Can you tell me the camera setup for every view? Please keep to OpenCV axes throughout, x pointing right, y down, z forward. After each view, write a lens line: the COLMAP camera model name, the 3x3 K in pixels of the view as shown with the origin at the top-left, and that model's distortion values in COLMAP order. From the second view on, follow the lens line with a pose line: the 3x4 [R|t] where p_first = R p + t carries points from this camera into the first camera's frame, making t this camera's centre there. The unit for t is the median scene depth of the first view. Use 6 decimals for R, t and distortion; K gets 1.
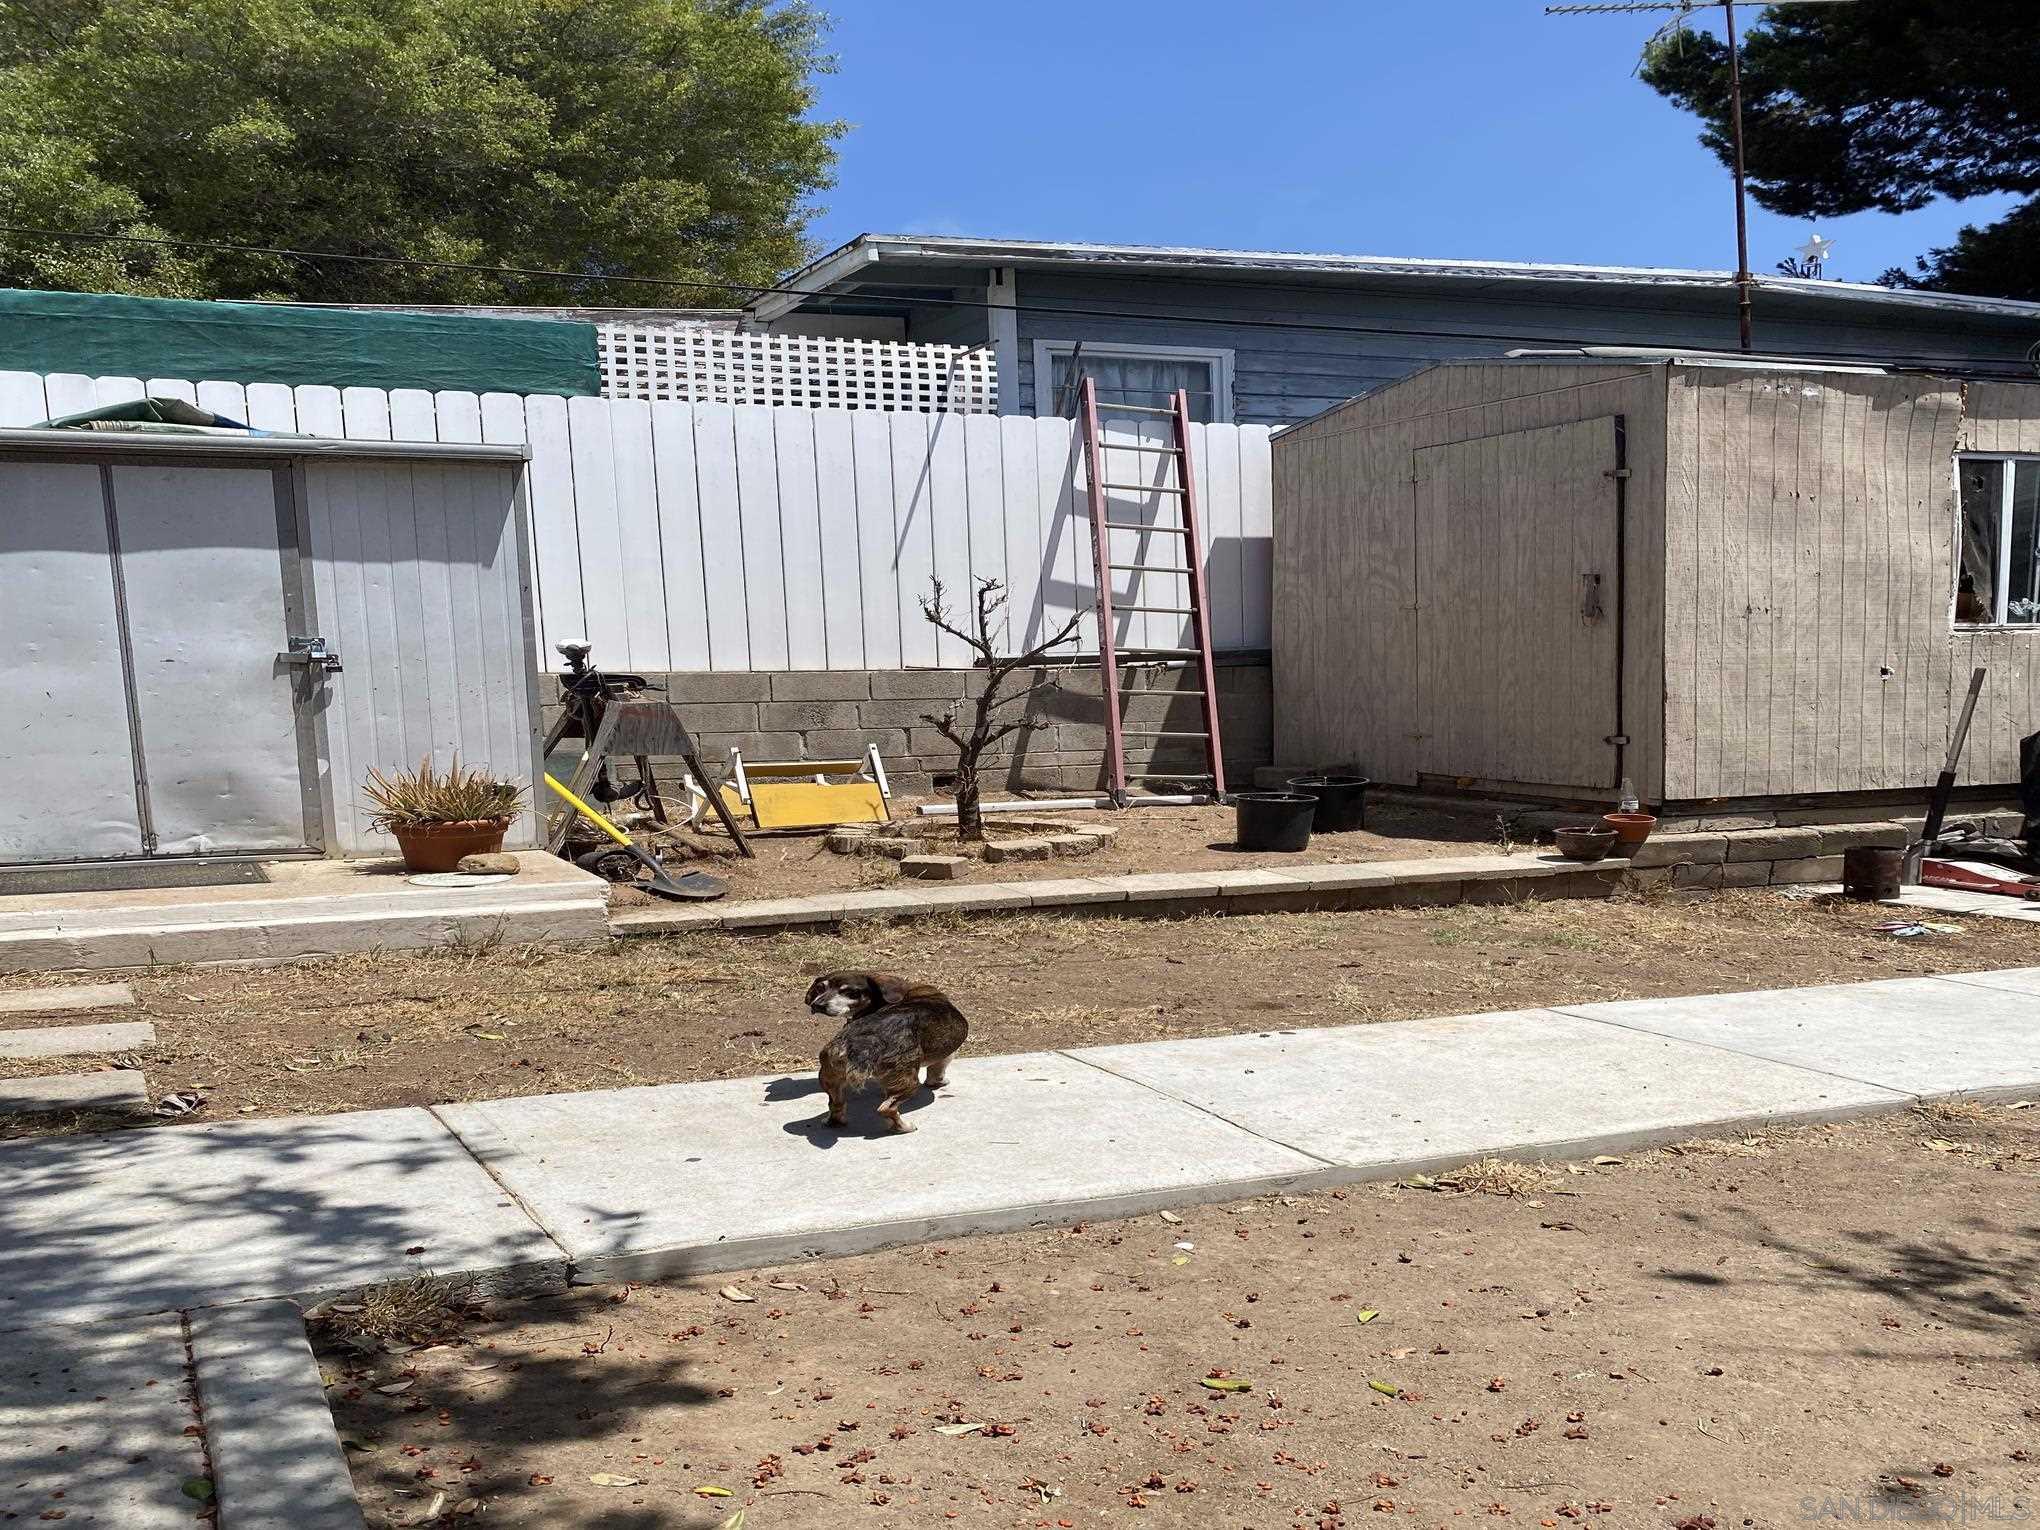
lens RADIAL K [[2031.2, 0, 1014.8], [0, 2031.2, 736.8], [0, 0, 1]] dist [0.012416, 0.000000]
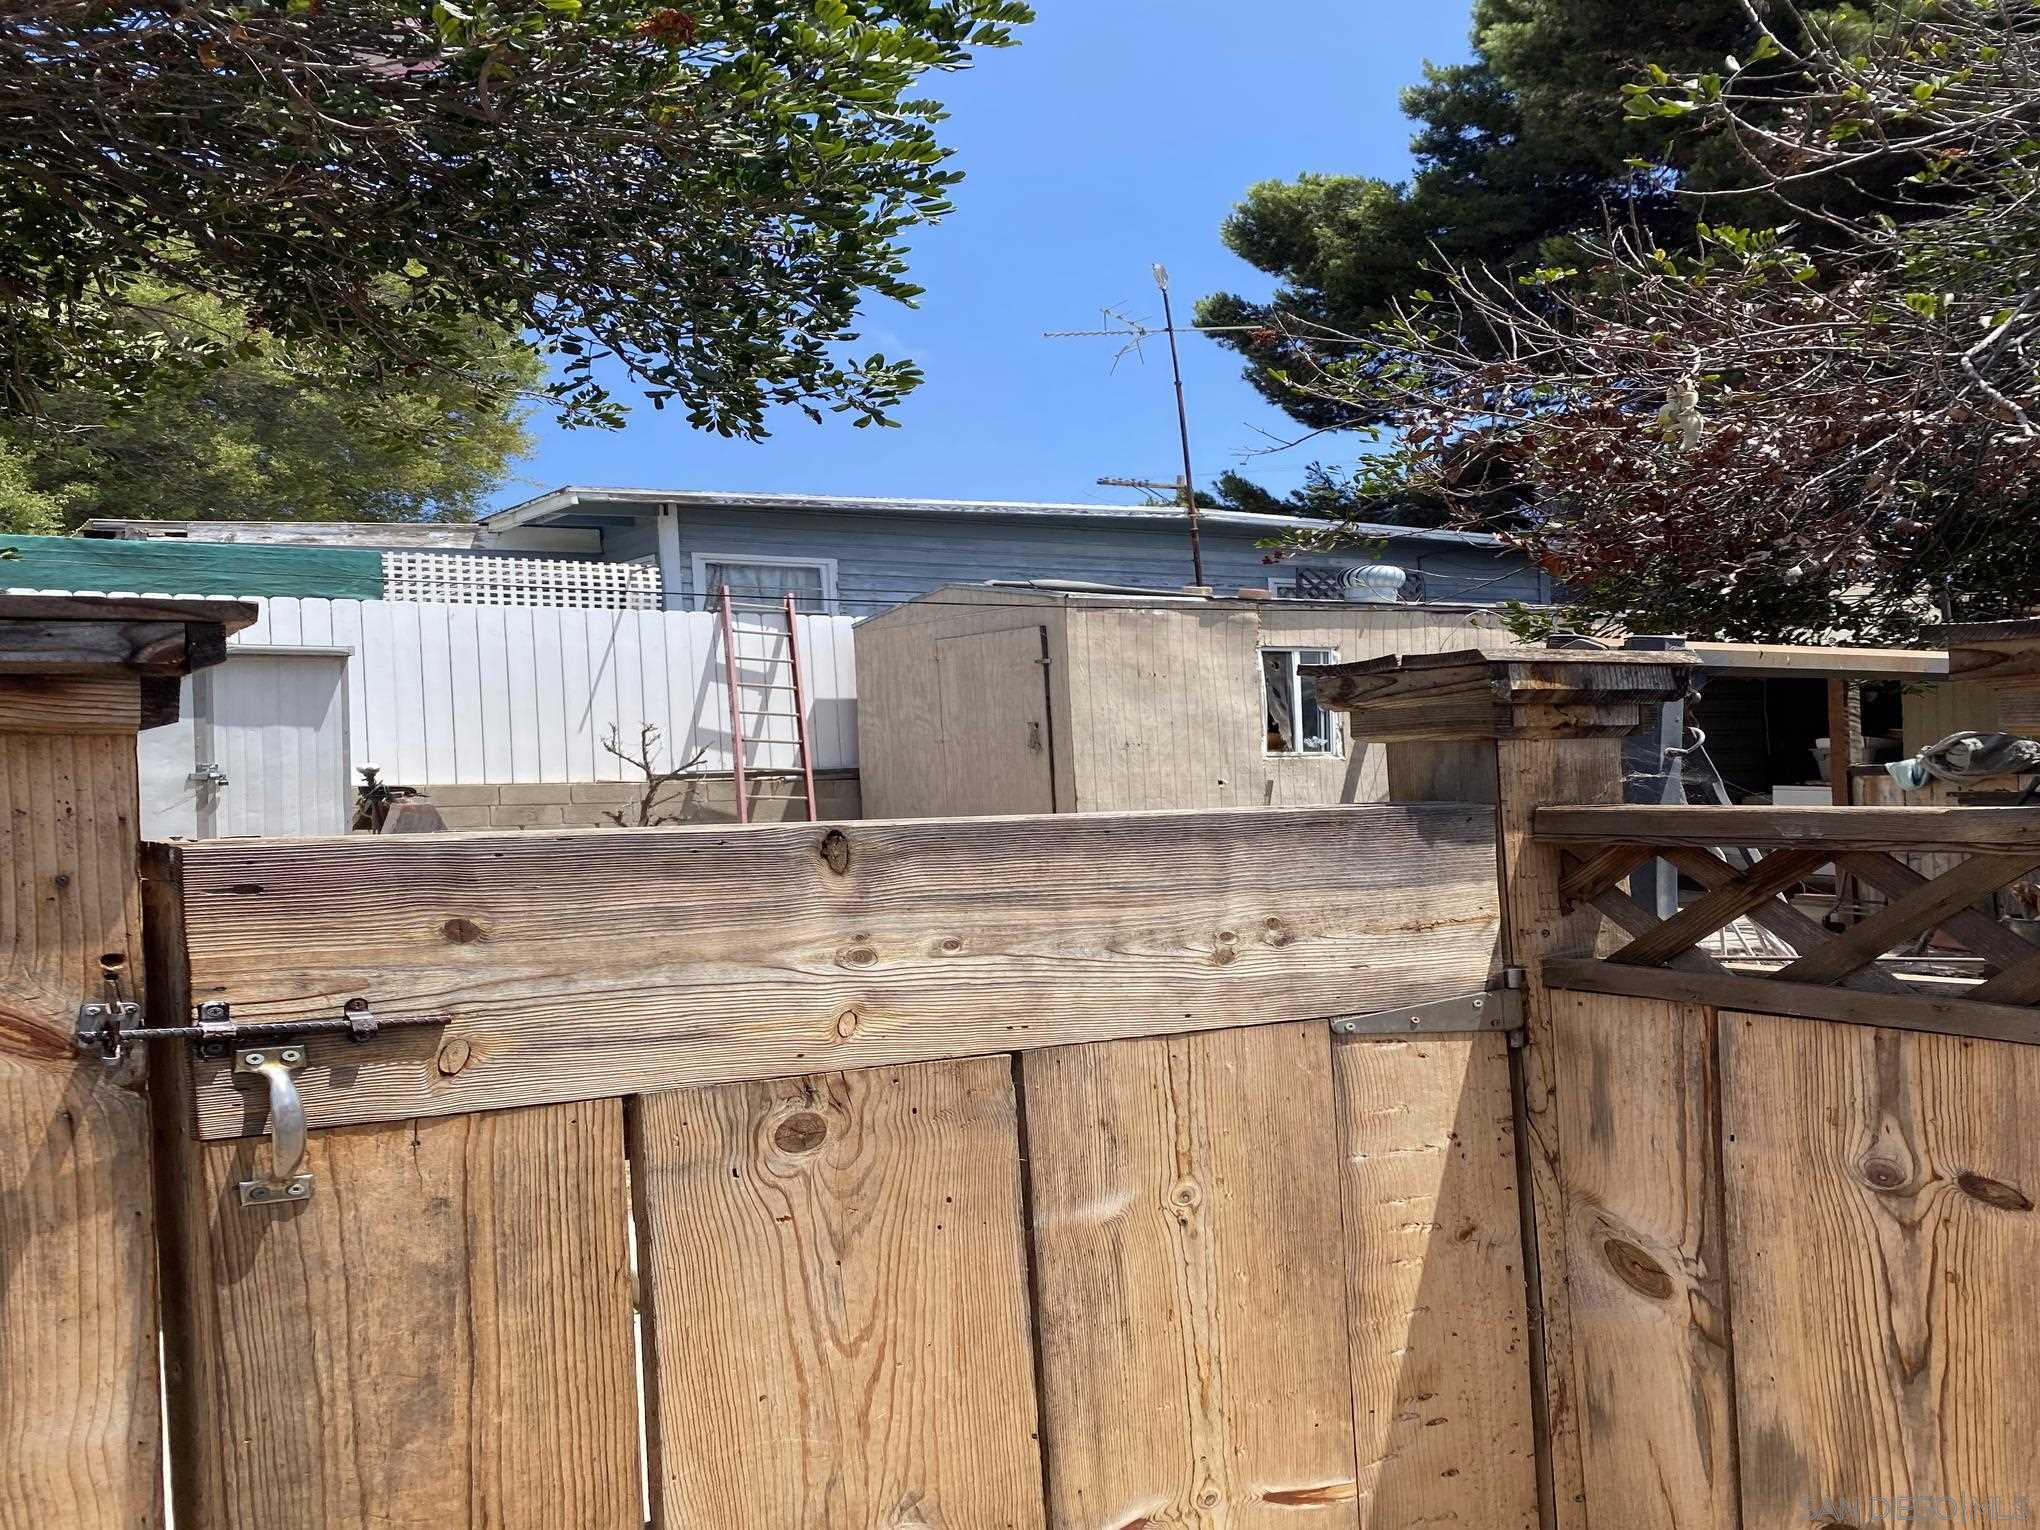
lens RADIAL K [[2082.7, 0, 1025.4], [0, 2082.7, 750.7], [0, 0, 1]] dist [0.208168, 0.000000]
pose [[0.992677, -0.001285, 0.120789, 0.082028], [0.007298, 0.998755, -0.049351, 0.026755], [-0.120575, 0.049871, 0.991451, -0.693822]]
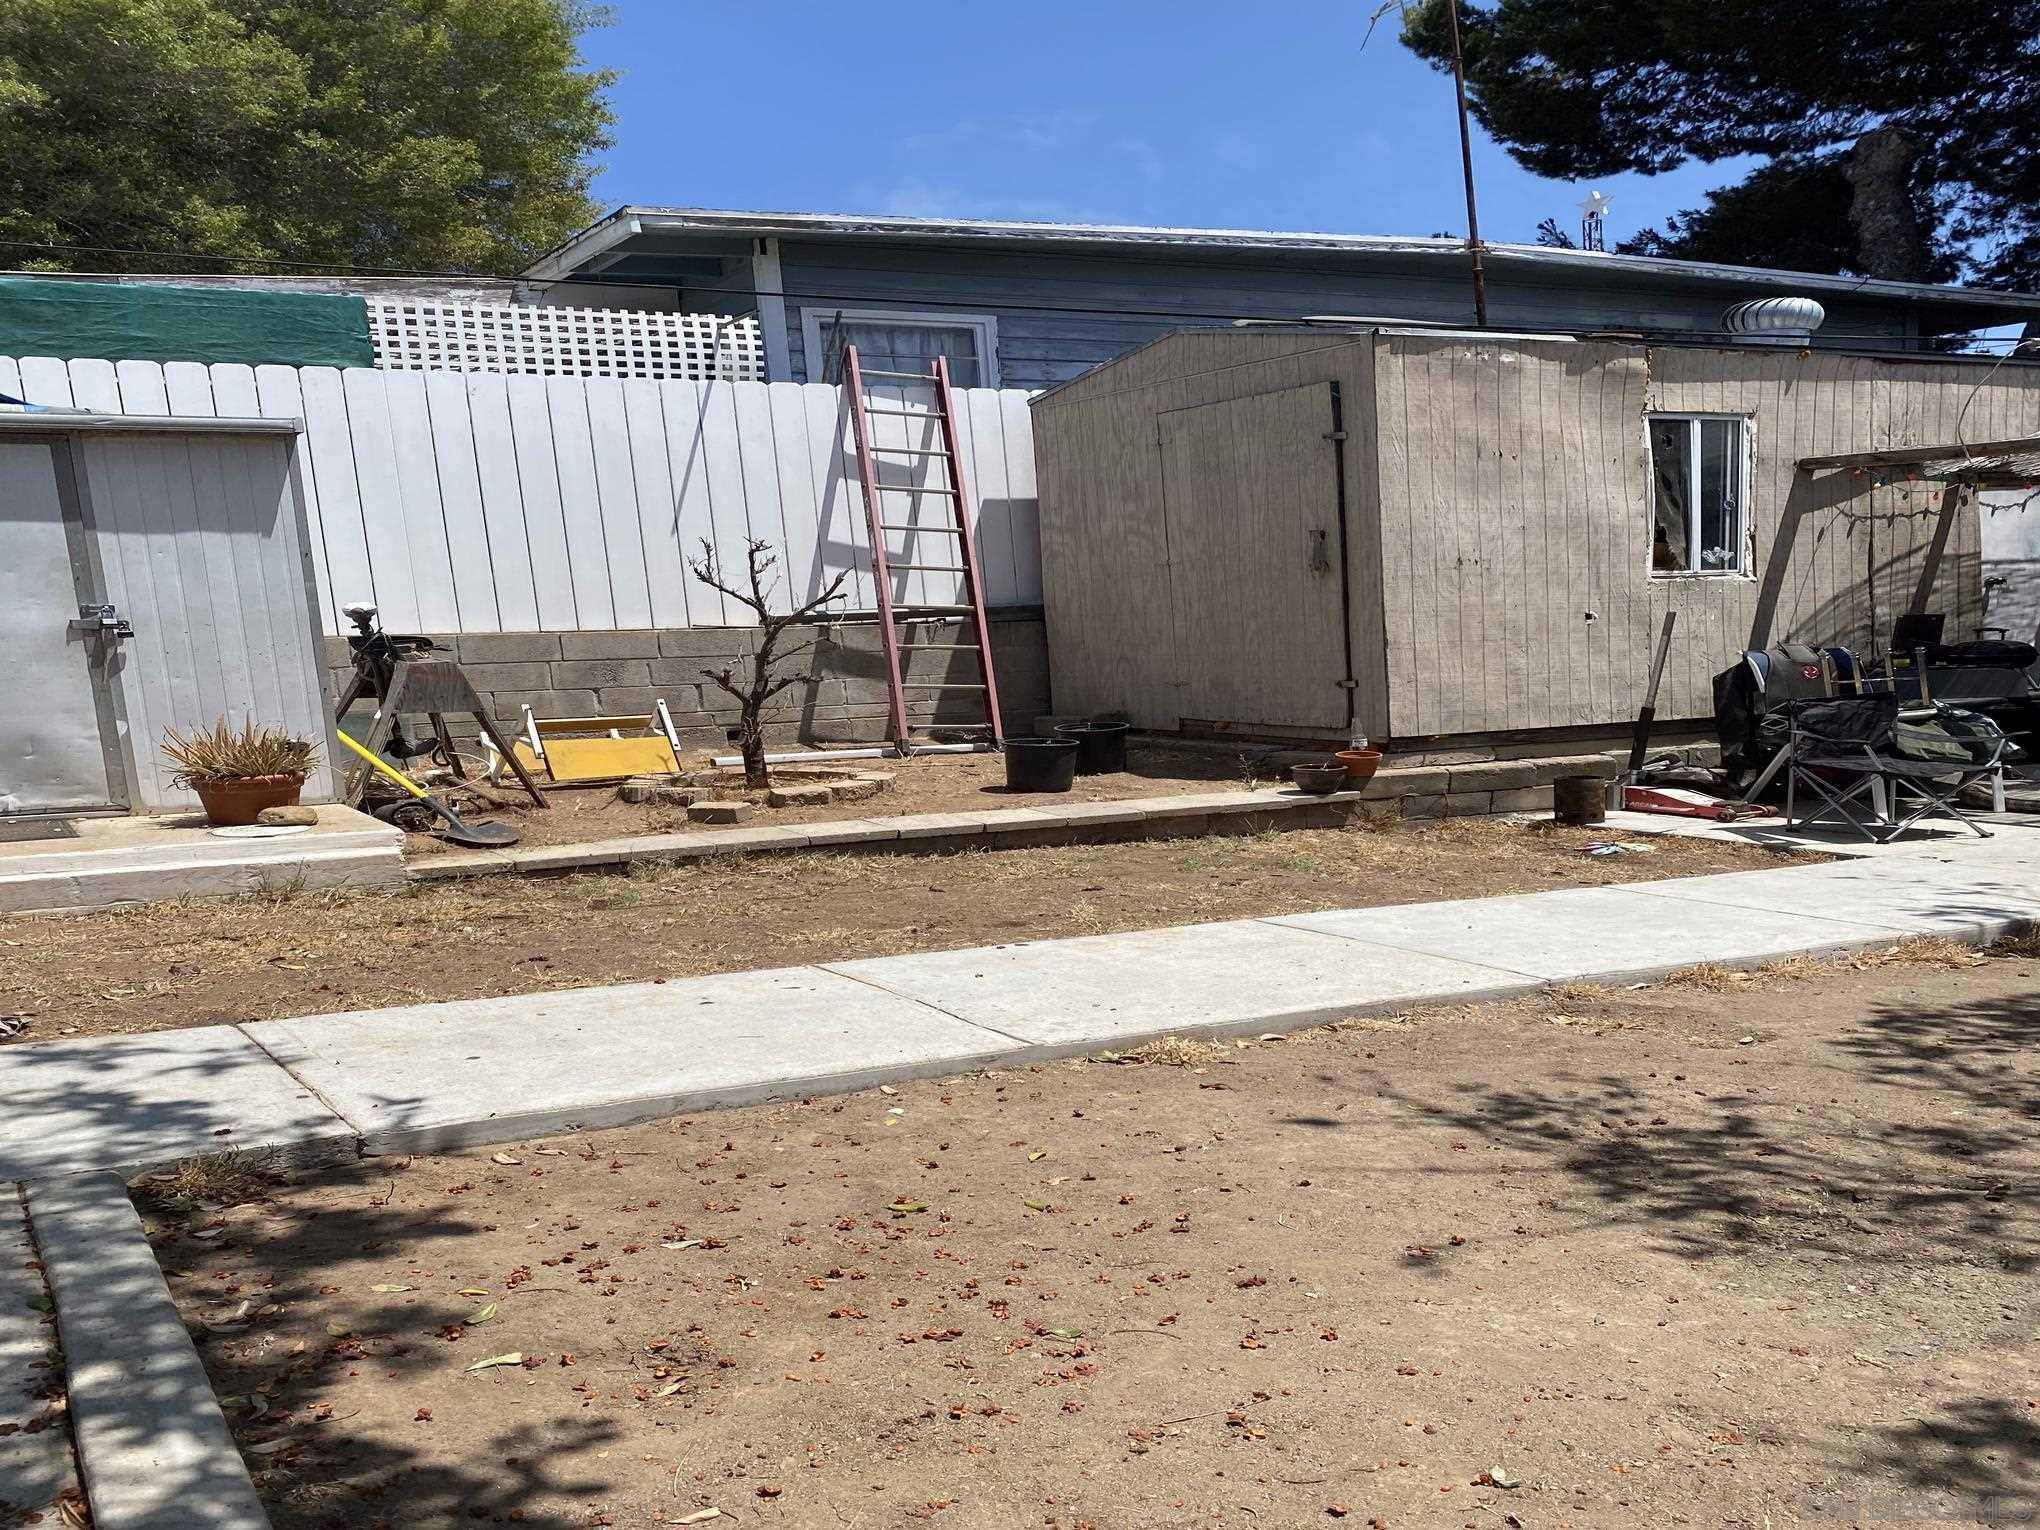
lens RADIAL K [[2031.2, 0, 1035.2], [0, 2031.2, 907.0], [0, 0, 1]] dist [0.012416, 0.000000]
pose [[0.995948, -0.027118, 0.085740, 0.034235], [0.018164, 0.994460, 0.103538, 0.005644], [-0.088073, -0.101561, 0.990923, -0.086248]]
